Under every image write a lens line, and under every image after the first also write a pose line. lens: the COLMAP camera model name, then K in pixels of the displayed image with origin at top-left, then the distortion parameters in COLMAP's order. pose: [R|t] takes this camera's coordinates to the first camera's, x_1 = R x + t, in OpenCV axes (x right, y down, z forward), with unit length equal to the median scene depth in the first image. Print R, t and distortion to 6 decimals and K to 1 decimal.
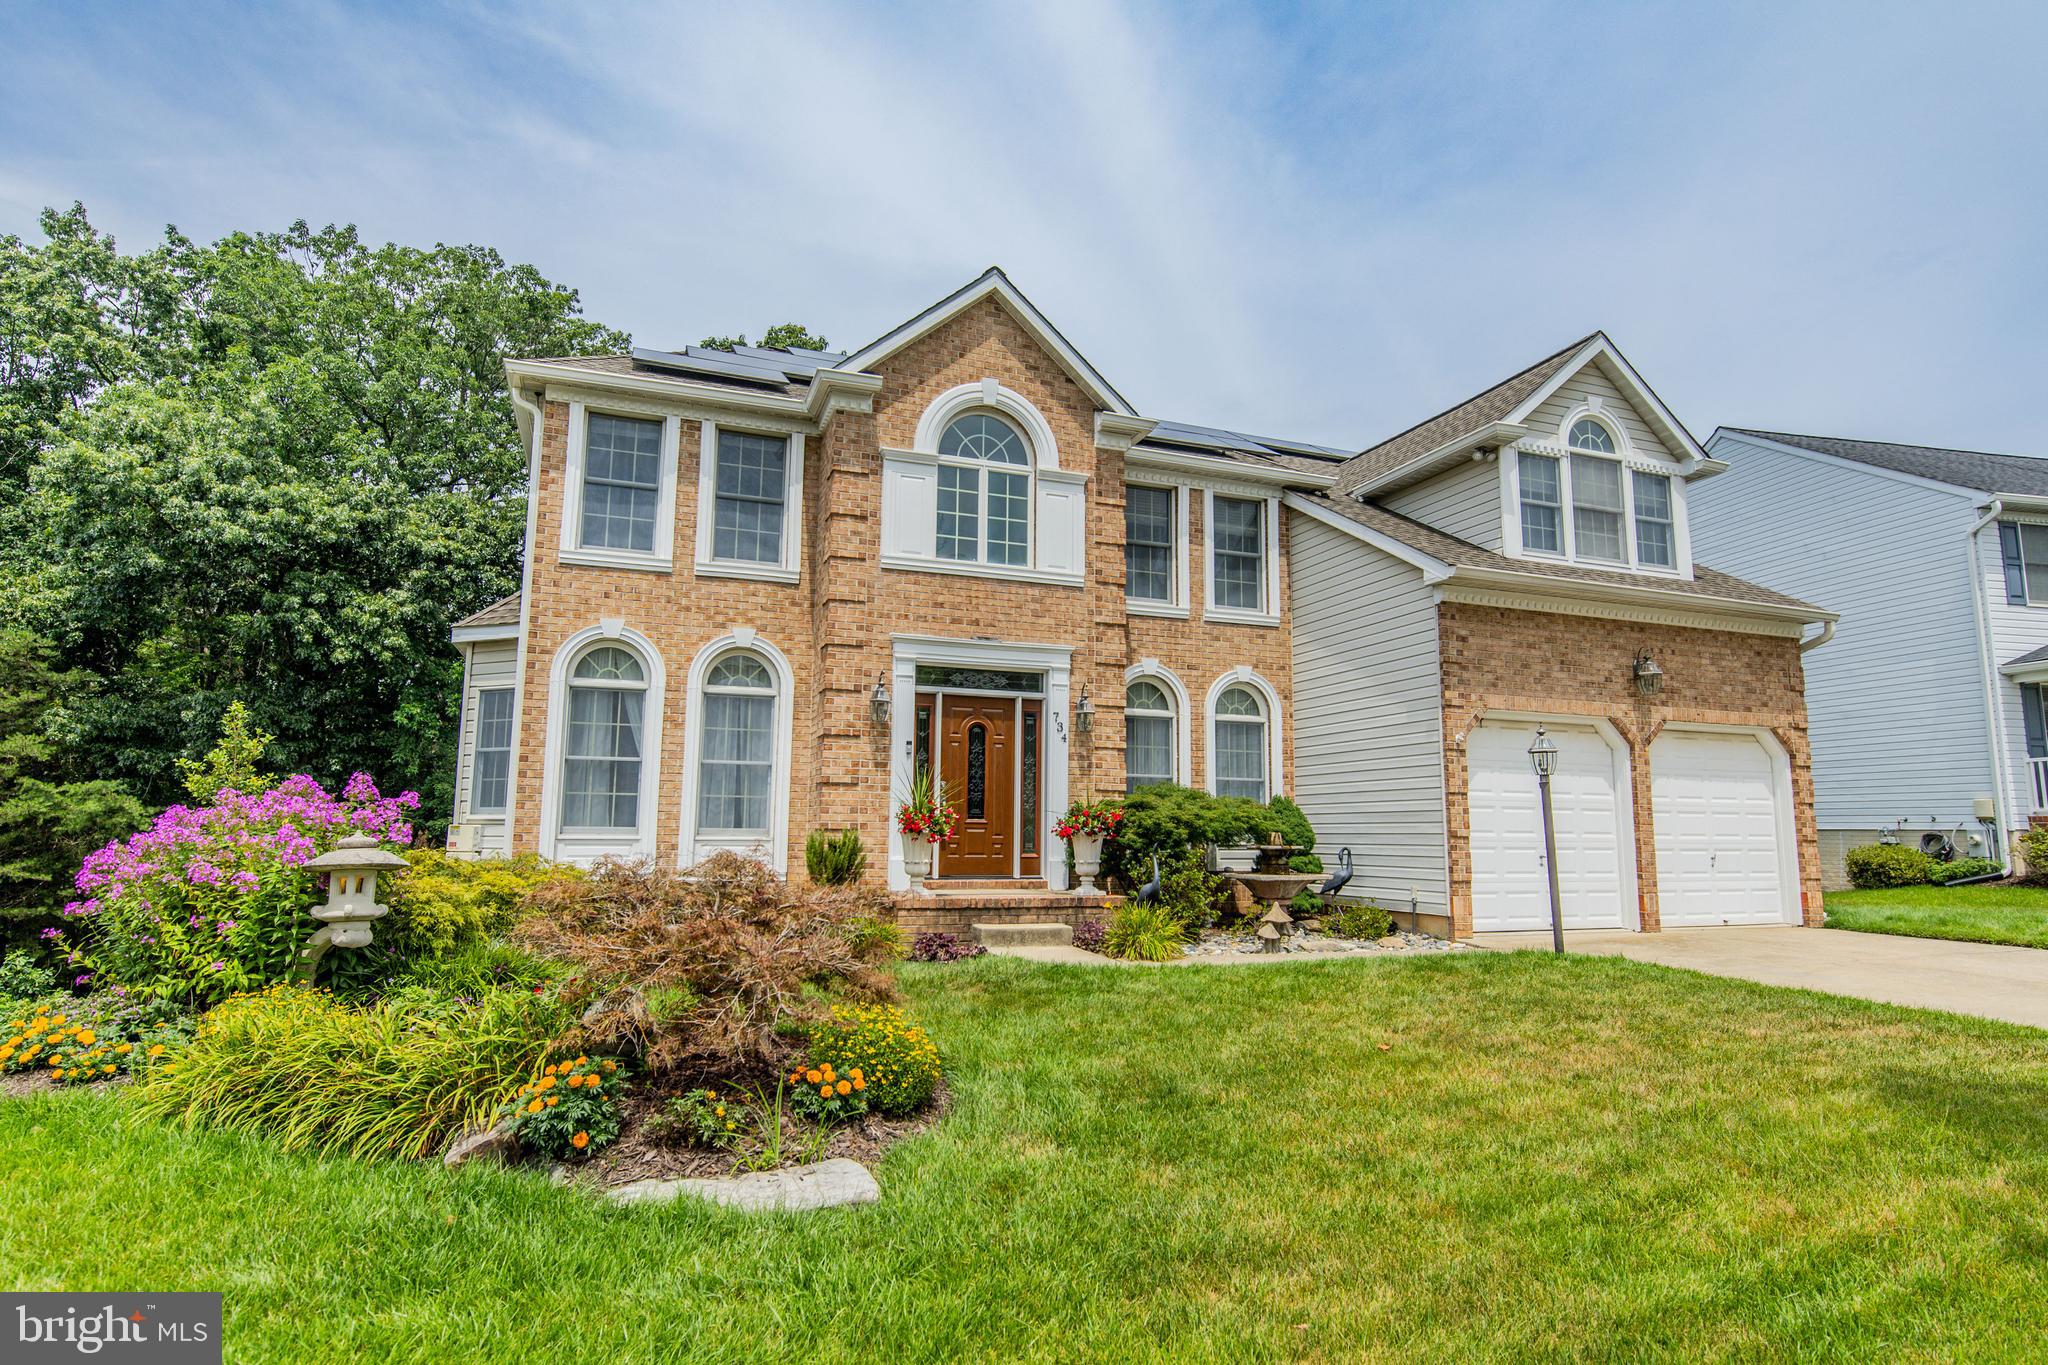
lens RADIAL K [[1088.6, 0, 1024.0], [0, 1088.6, 682.5], [0, 0, 1]] dist [-0.024976, -0.000039]
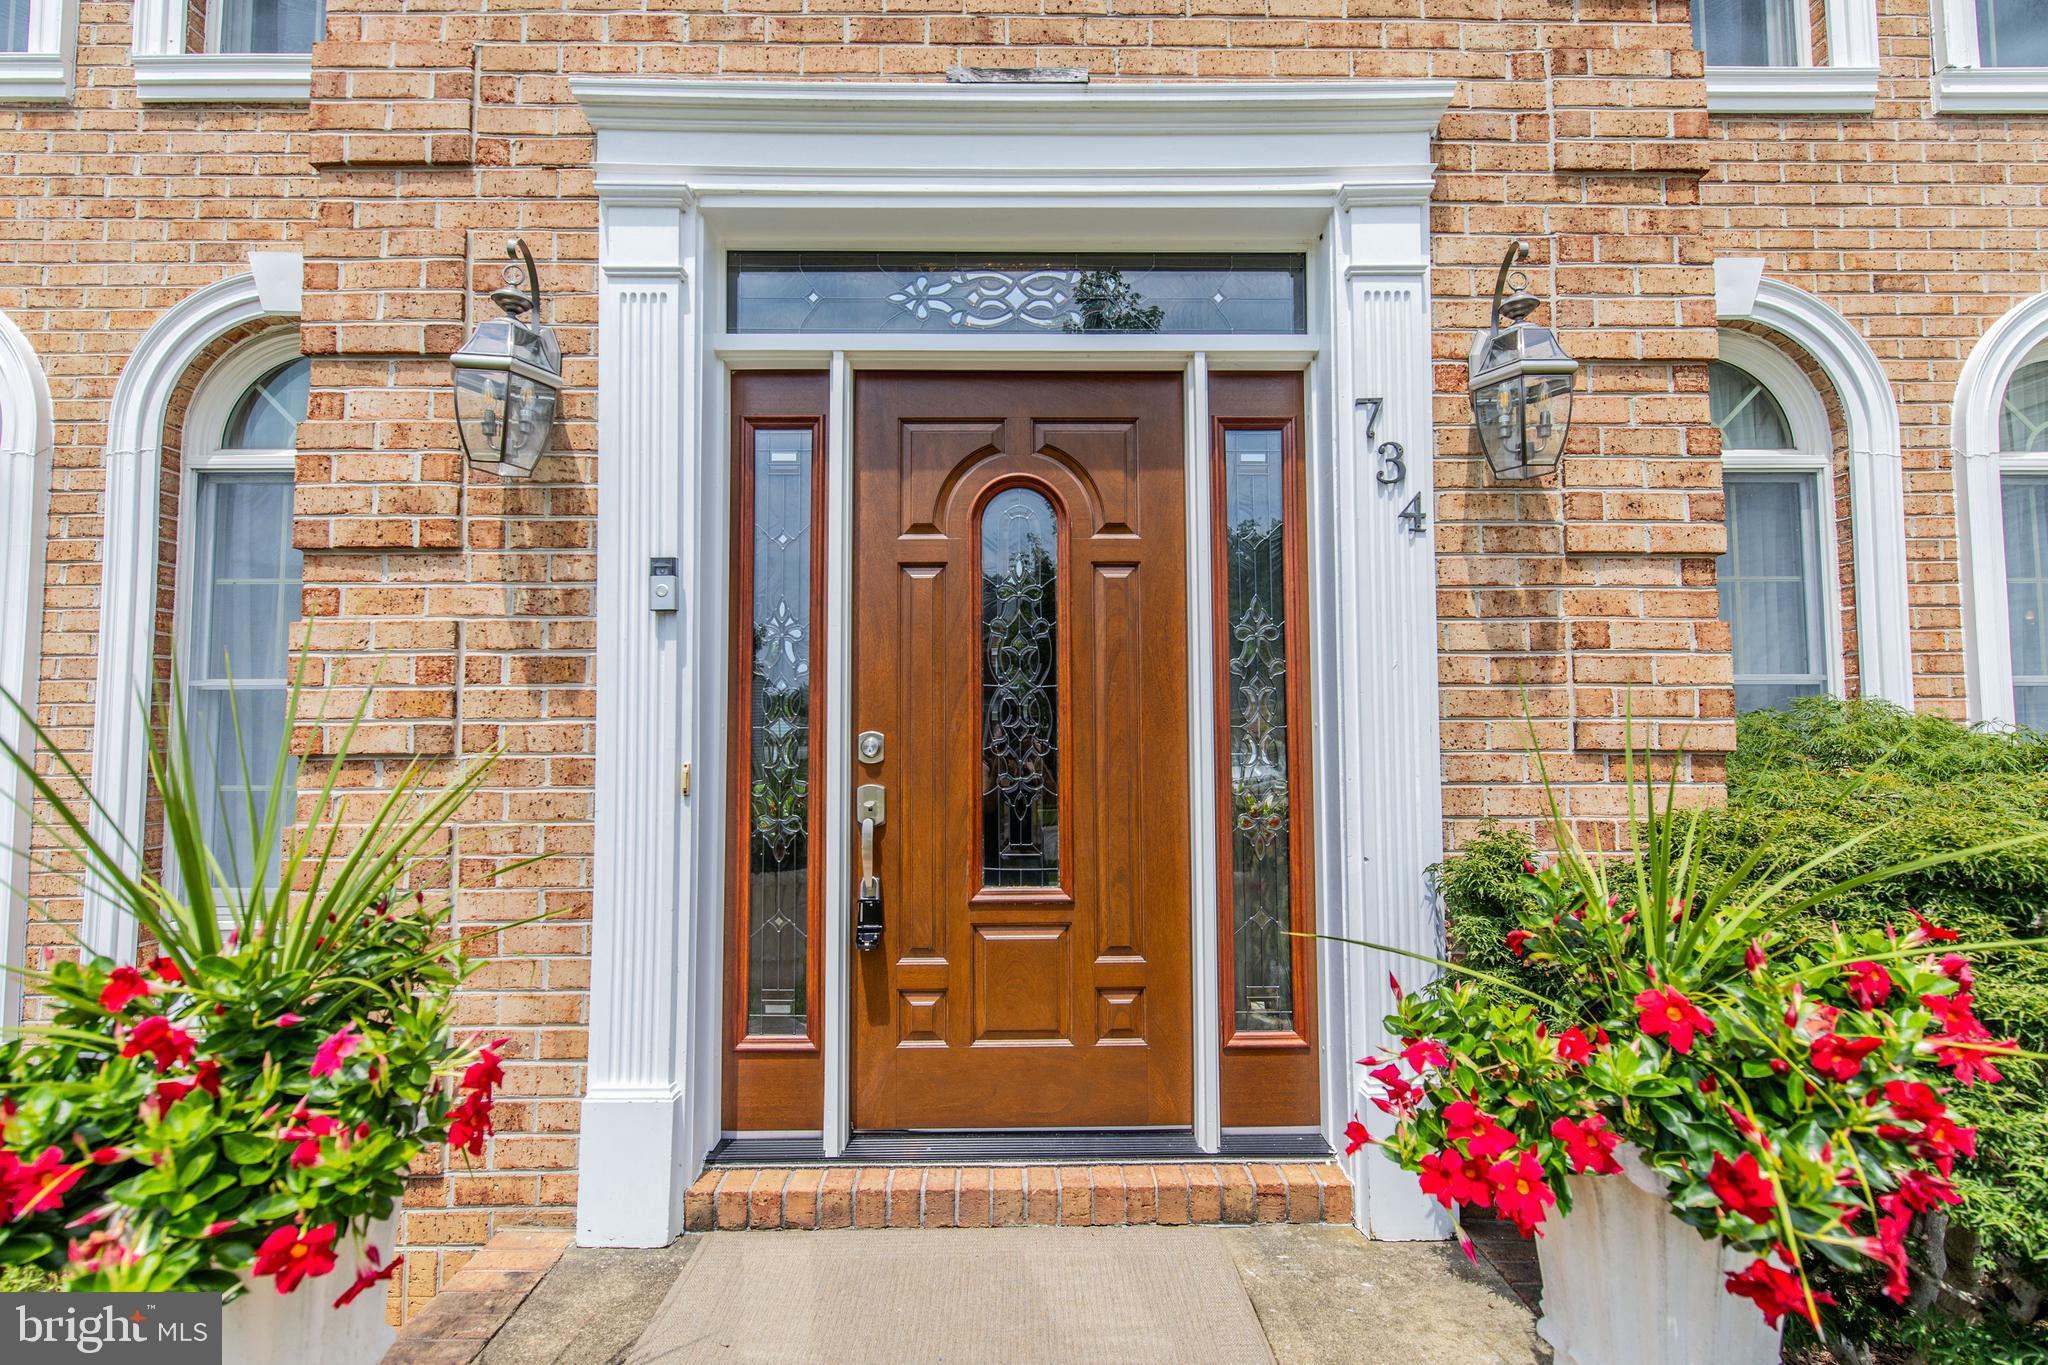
lens RADIAL K [[905.7, 0, 1026.1], [0, 905.7, 692.7], [0, 0, 1]] dist [-0.000785, -0.000063]
pose [[0.940955, -0.032489, -0.336969, 0.024429], [0.060152, 0.995591, 0.071978, 0.068981], [0.333145, -0.087997, 0.938760, 0.811991]]
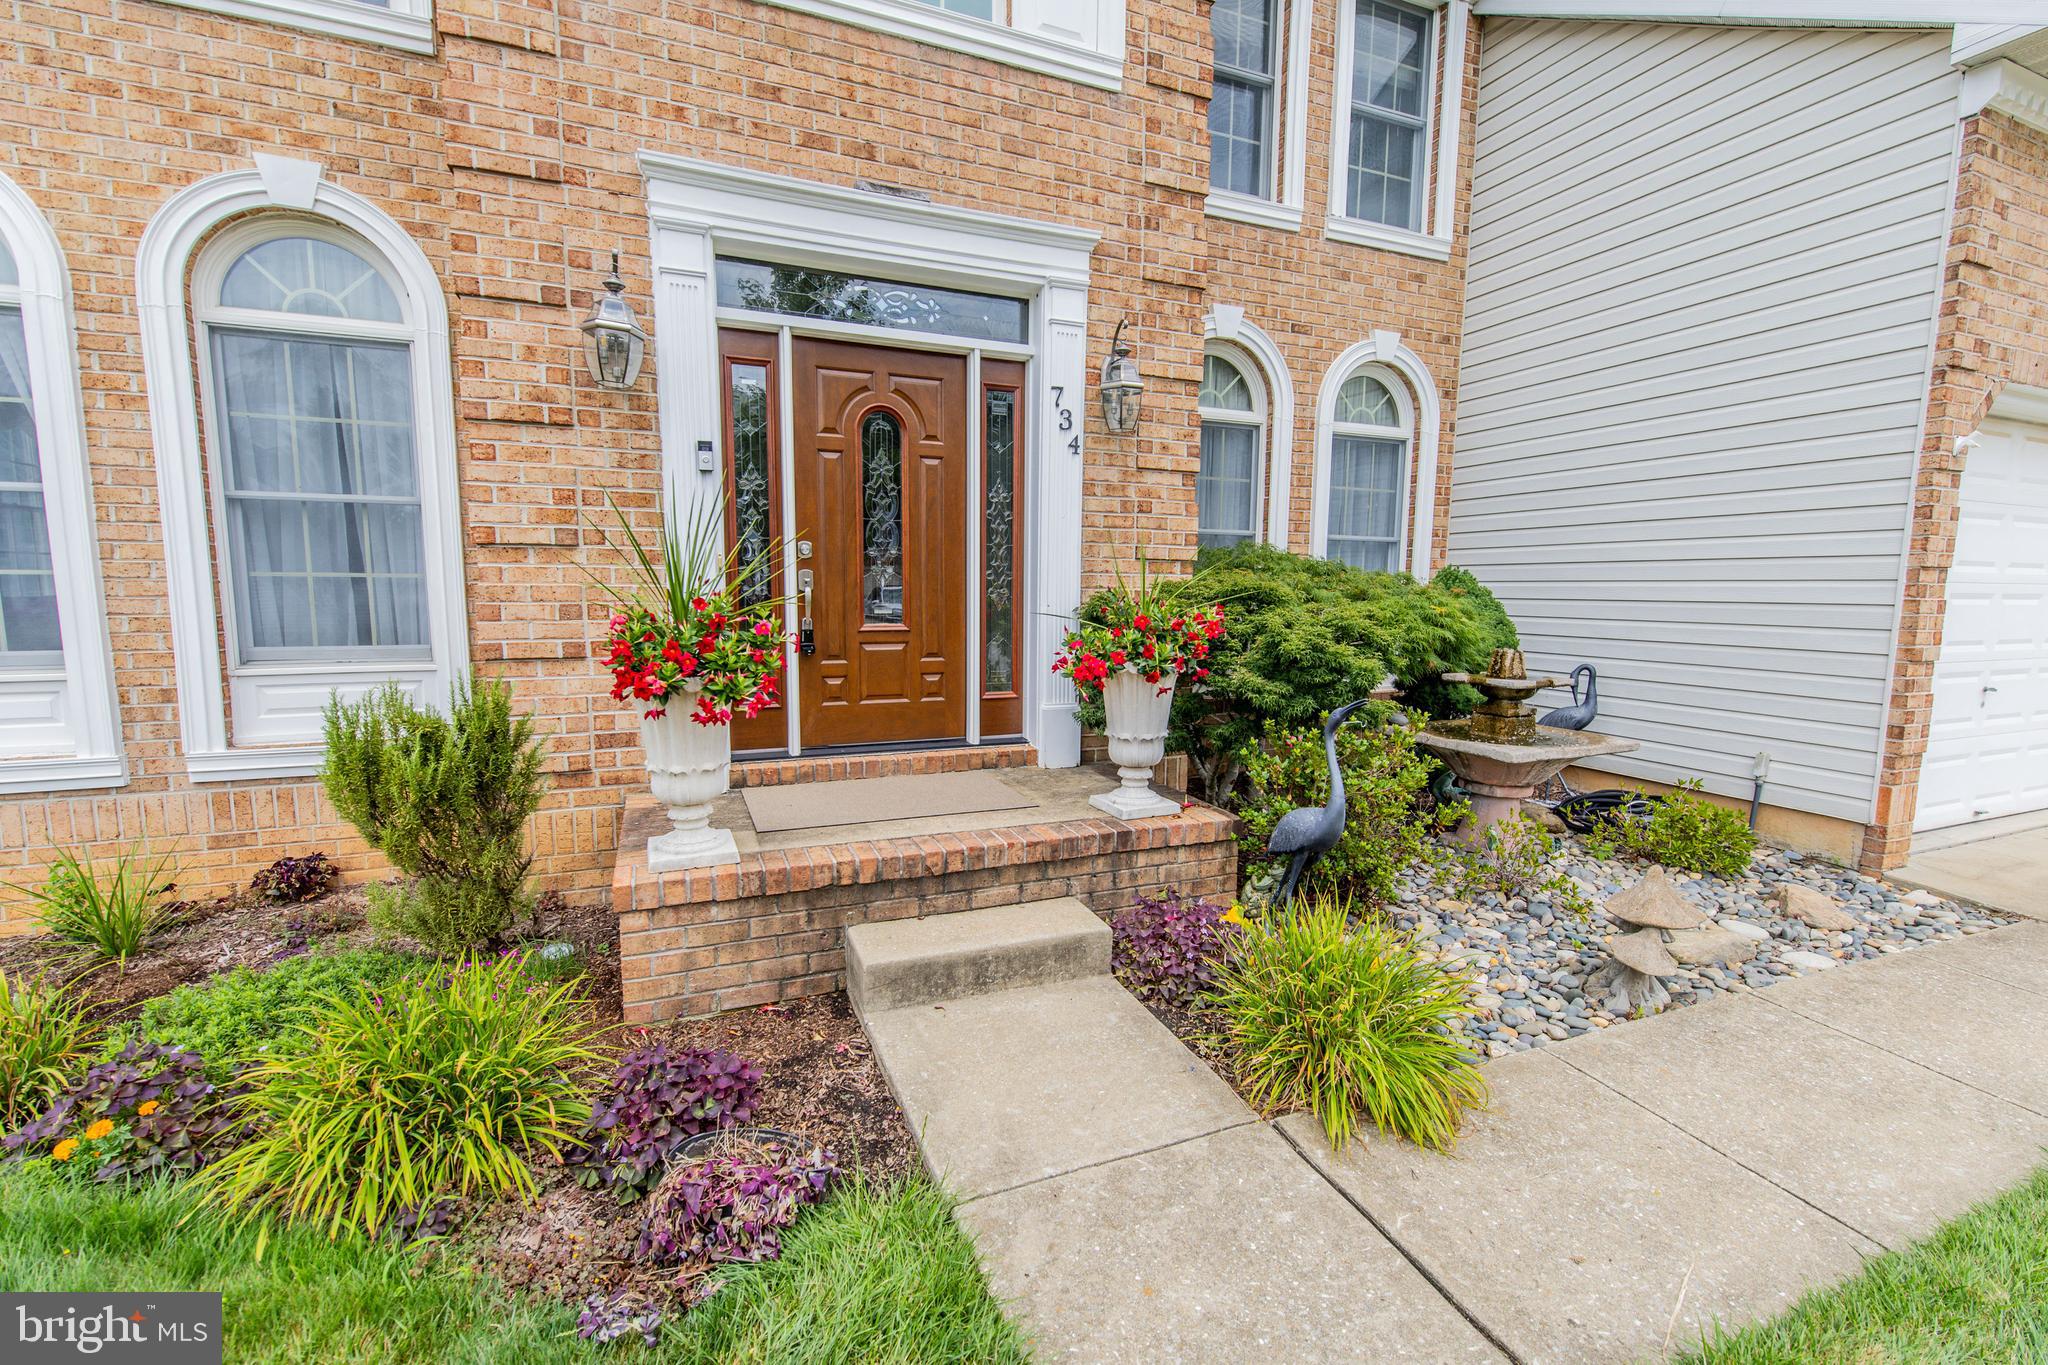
lens RADIAL K [[868.1, 0, 1025.2], [0, 868.1, 686.5], [0, 0, 1]] dist [0.000324, -0.000774]
pose [[0.999493, -0.005093, 0.031416, 0.004383], [-0.002935, 0.968153, 0.250343, 0.058329], [-0.031690, -0.250309, 0.967647, 0.628143]]
